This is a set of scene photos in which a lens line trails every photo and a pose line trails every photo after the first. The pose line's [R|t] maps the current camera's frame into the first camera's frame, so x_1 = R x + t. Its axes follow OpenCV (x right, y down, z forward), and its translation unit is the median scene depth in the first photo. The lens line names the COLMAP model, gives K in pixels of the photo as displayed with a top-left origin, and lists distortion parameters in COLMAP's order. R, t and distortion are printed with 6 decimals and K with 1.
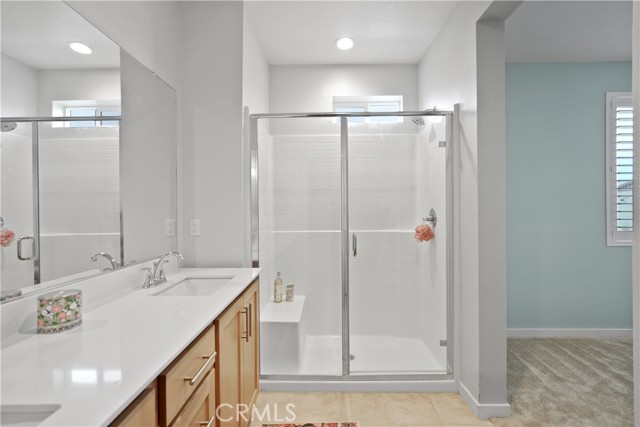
lens RADIAL K [[287.5, 0, 320.0], [0, 287.5, 213.5], [0, 0, 1]] dist [-0.003208, 0.000320]
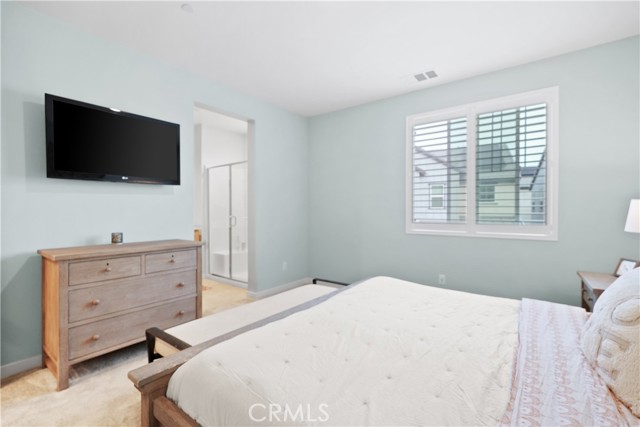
lens RADIAL K [[287.5, 0, 320.0], [0, 287.5, 213.5], [0, 0, 1]] dist [-0.003208, 0.000320]
pose [[0.802349, 0.012499, -0.596724, 1.596859], [-0.007704, 0.999914, 0.010587, 0.014125], [0.596806, -0.003897, 0.802376, -0.326176]]
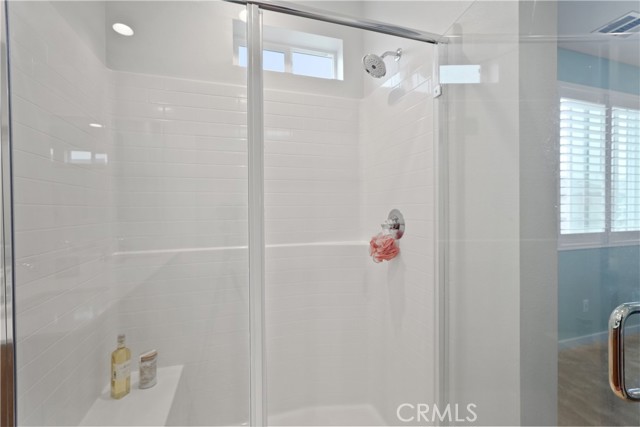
lens RADIAL K [[287.5, 0, 320.0], [0, 287.5, 213.5], [0, 0, 1]] dist [-0.003208, 0.000320]
pose [[0.947666, -0.002523, 0.319254, 0.025789], [0.003654, 0.999989, -0.002942, -0.005368], [-0.319244, 0.003955, 0.947664, 0.418605]]
